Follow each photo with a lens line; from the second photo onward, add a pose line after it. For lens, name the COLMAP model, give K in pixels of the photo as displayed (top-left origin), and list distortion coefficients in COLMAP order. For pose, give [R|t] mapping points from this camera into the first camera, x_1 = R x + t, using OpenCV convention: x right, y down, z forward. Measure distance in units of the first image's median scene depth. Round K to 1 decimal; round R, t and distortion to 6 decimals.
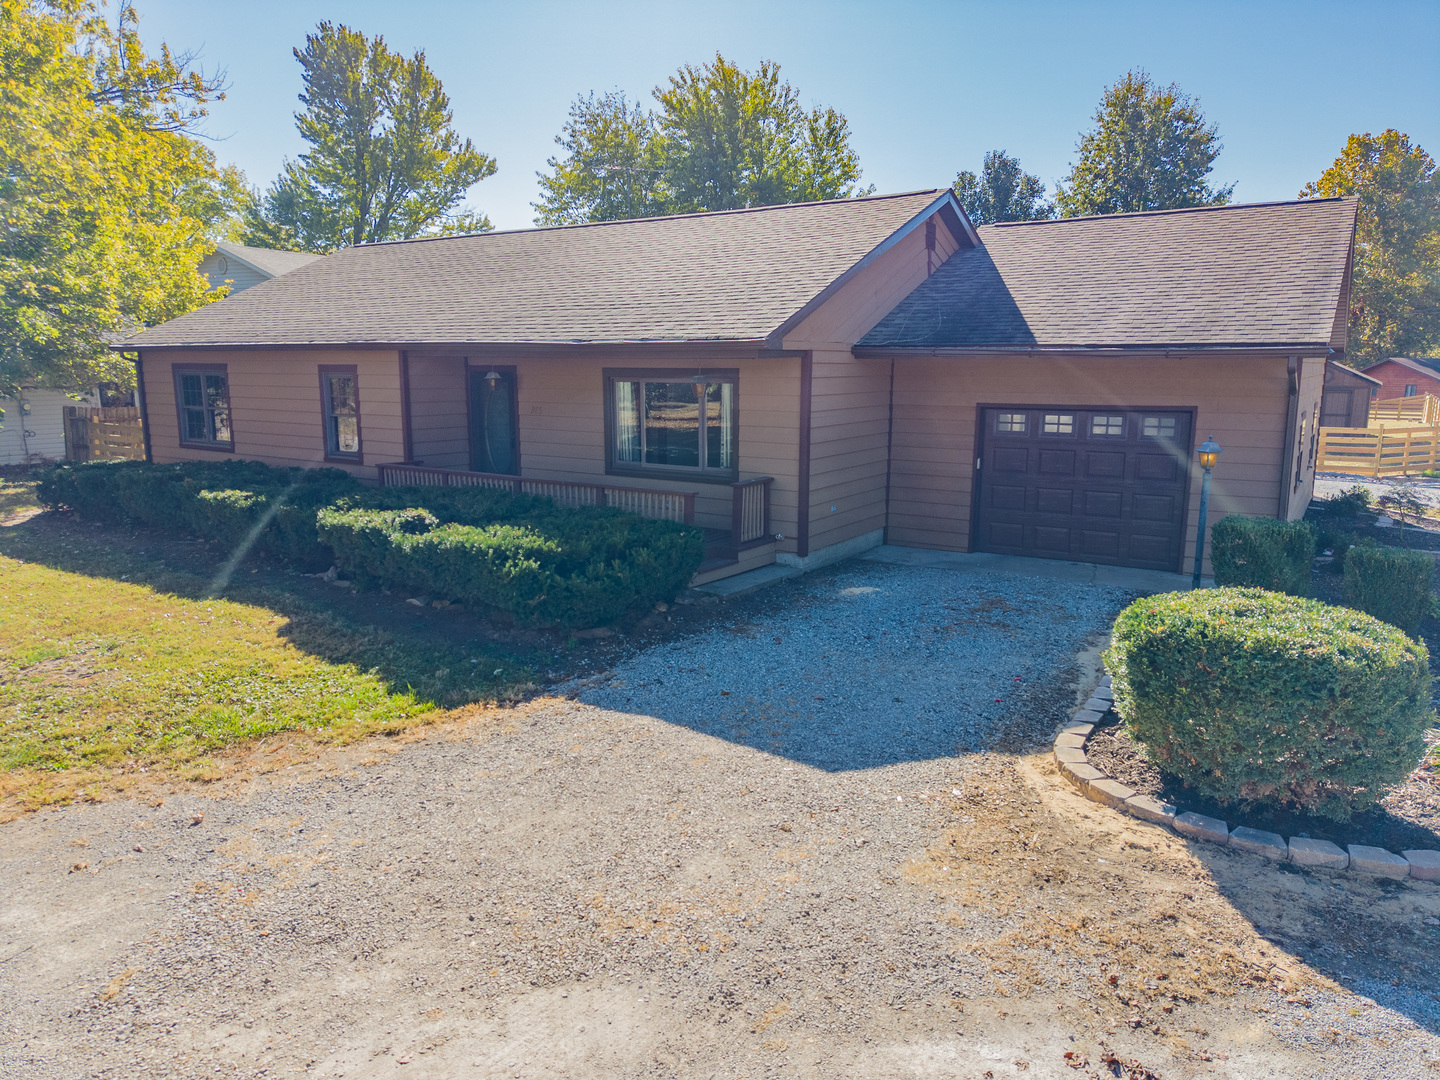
lens RADIAL K [[953.5, 0, 720.0], [0, 953.5, 540.0], [0, 0, 1]] dist [0.032603, -0.028422]
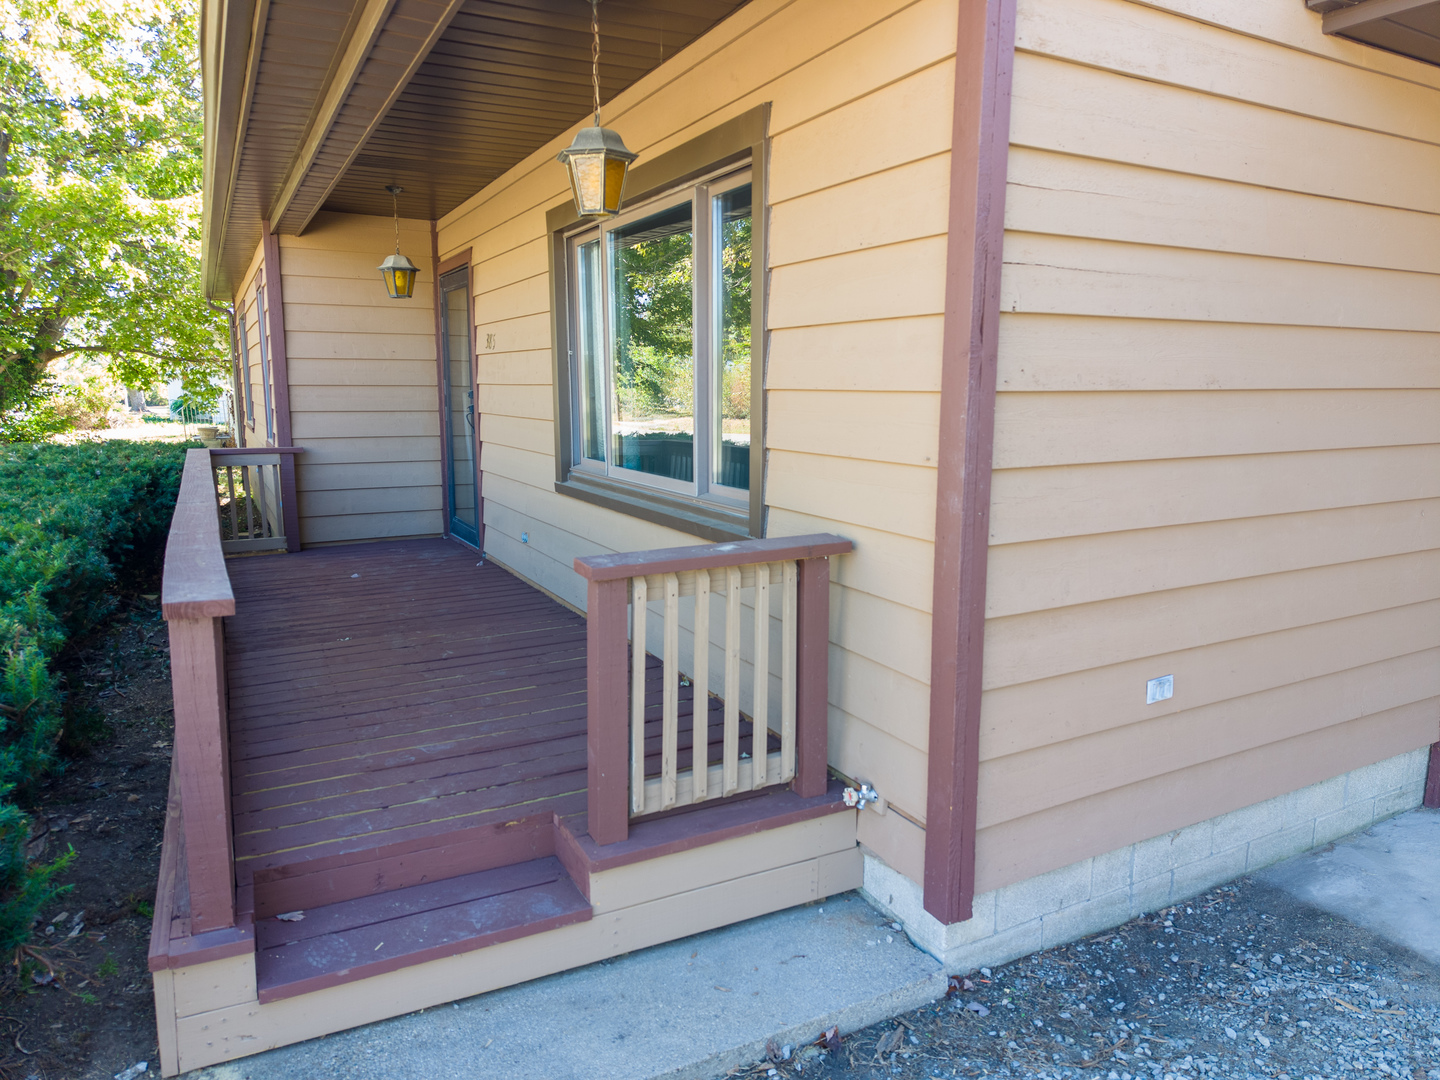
lens RADIAL K [[953.5, 0, 720.0], [0, 953.5, 540.0], [0, 0, 1]] dist [0.032603, -0.028422]
pose [[0.883427, 0.075078, -0.462514, 0.134301], [-0.085988, 0.996293, -0.002516, -0.061618], [0.460611, 0.041993, 0.886608, 0.775011]]
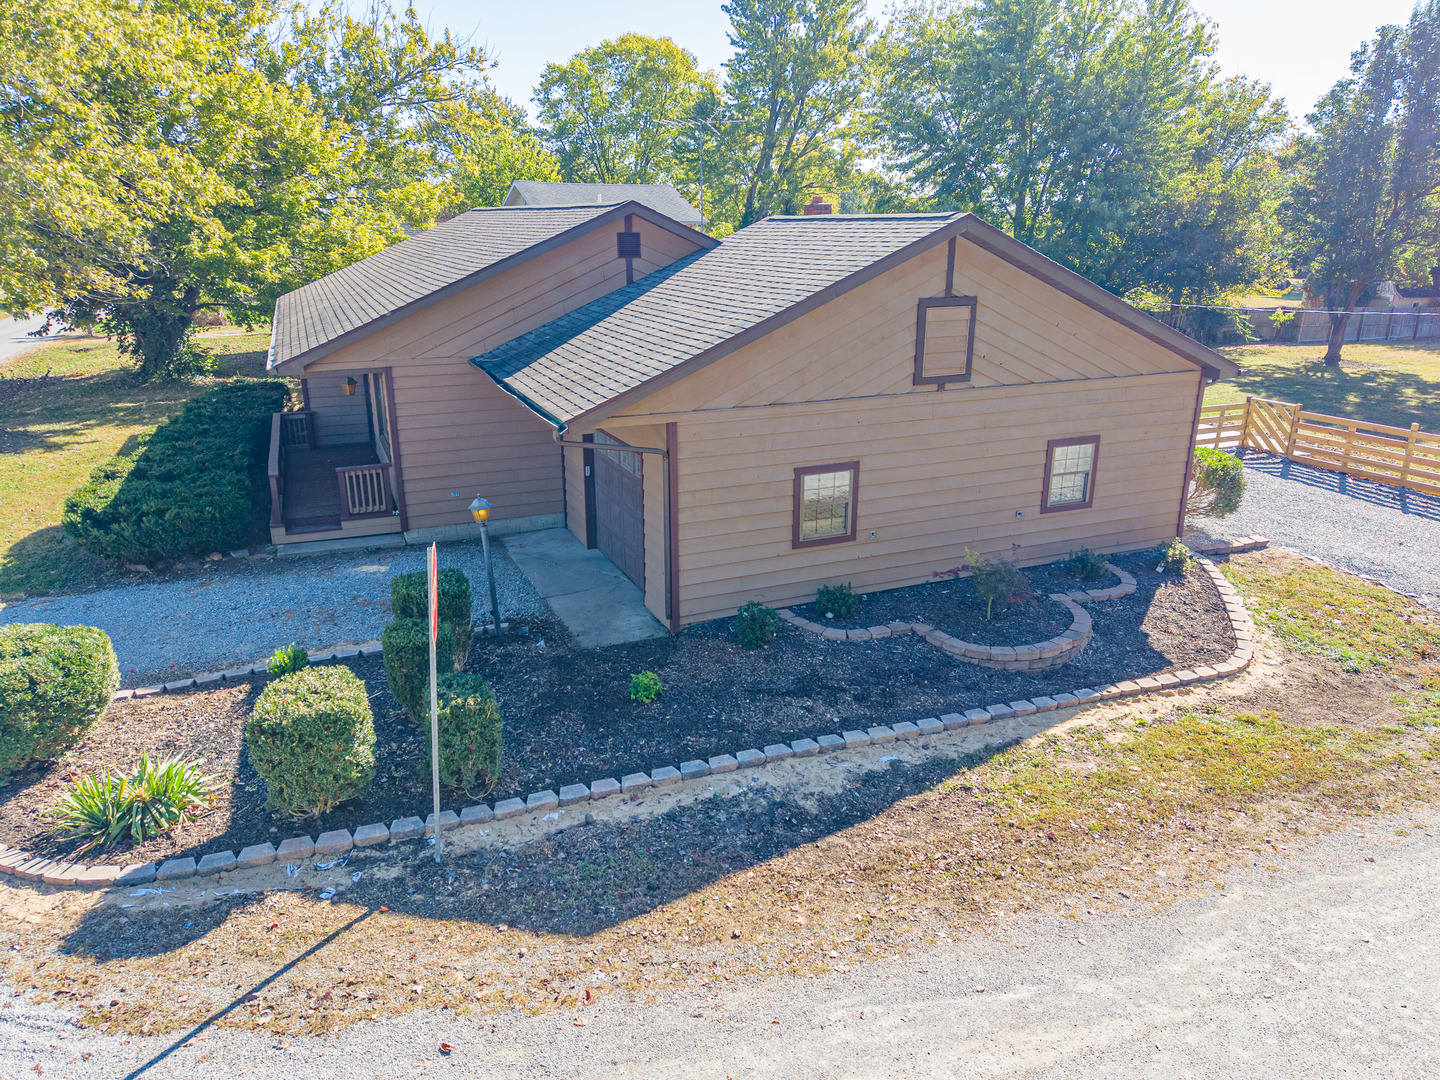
lens RADIAL K [[953.5, 0, 720.0], [0, 953.5, 540.0], [0, 0, 1]] dist [0.032603, -0.028422]
pose [[0.837686, 0.170501, -0.518856, 1.072944], [-0.100012, 0.981845, 0.161175, -0.212274], [0.536917, -0.083122, 0.839530, 0.174063]]
